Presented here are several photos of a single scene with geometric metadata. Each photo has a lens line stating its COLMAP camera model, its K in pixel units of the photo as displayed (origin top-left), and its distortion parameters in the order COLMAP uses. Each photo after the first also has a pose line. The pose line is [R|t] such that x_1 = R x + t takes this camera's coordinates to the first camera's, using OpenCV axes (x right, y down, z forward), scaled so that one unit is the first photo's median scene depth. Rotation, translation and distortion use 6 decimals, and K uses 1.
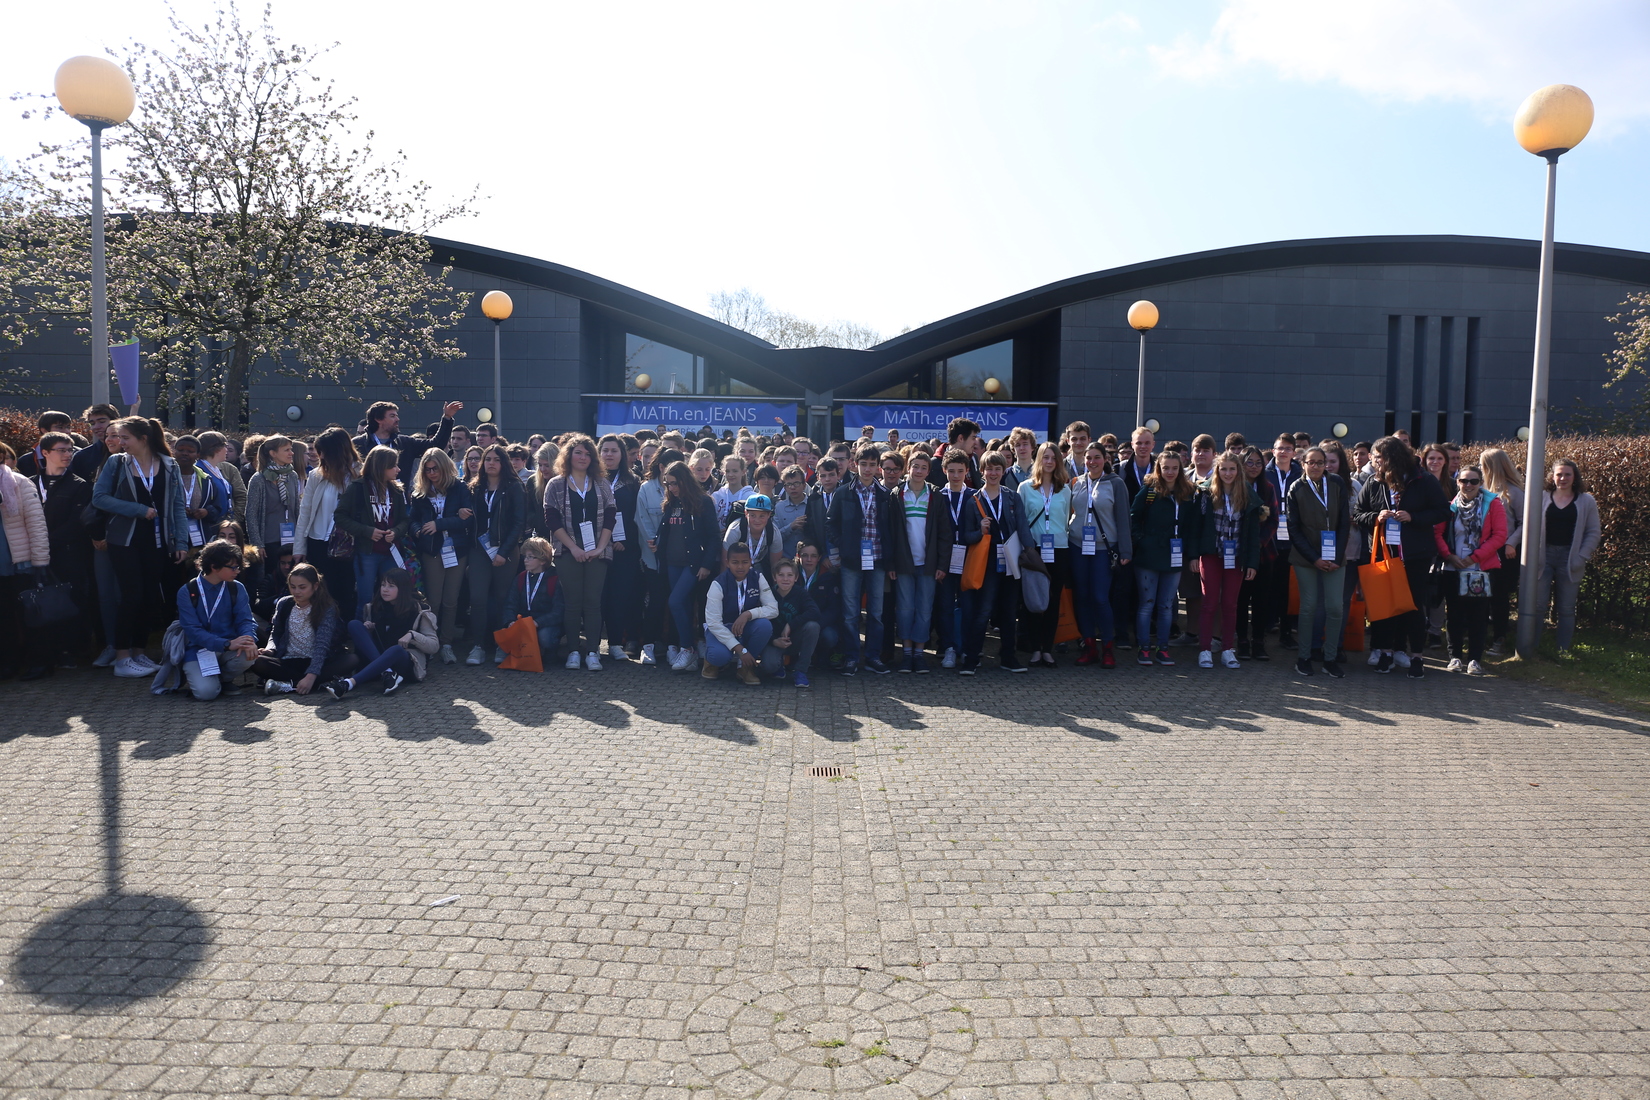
lens RADIAL K [[1139.2, 0, 817.9], [0, 1139.2, 540.0], [0, 0, 1]] dist [-0.093961, 0.078241]
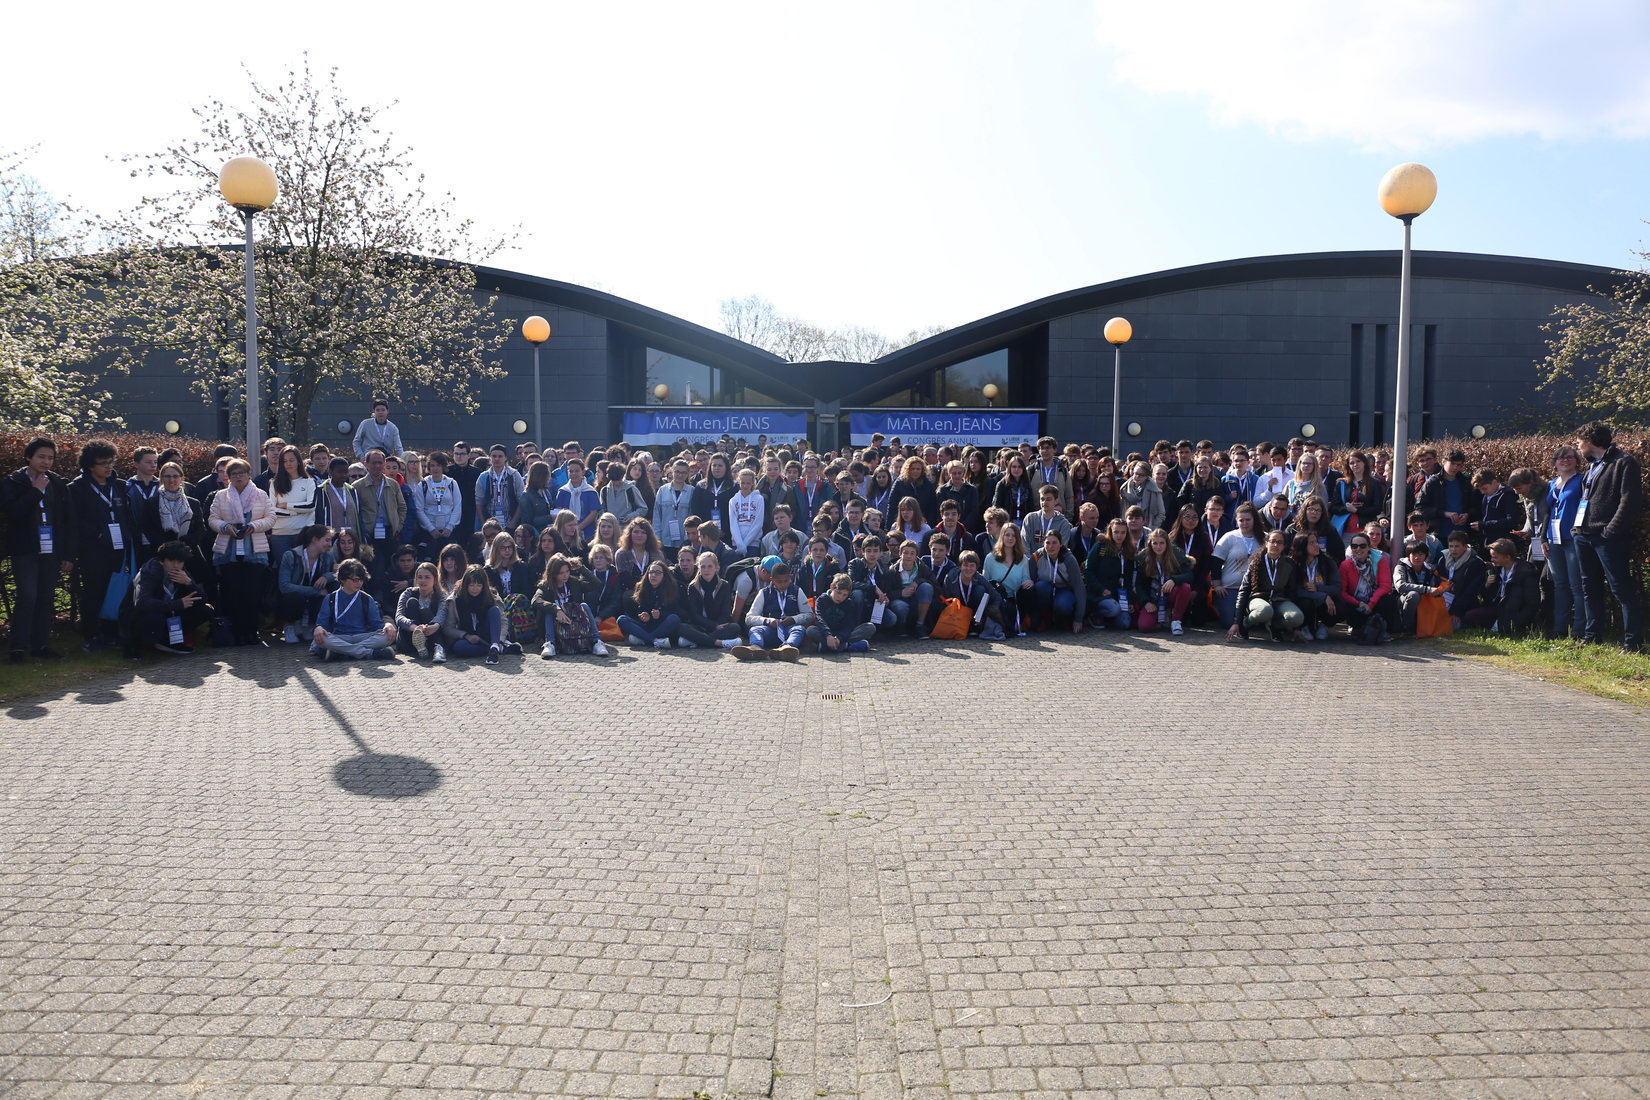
lens RADIAL K [[1139.2, 0, 835.8], [0, 1139.2, 538.5], [0, 0, 1]] dist [-0.093961, 0.078241]
pose [[0.999902, -0.012797, 0.005708, 0.002180], [0.012810, 0.999915, -0.002384, 0.005339], [-0.005677, 0.002457, 0.999981, -0.133072]]
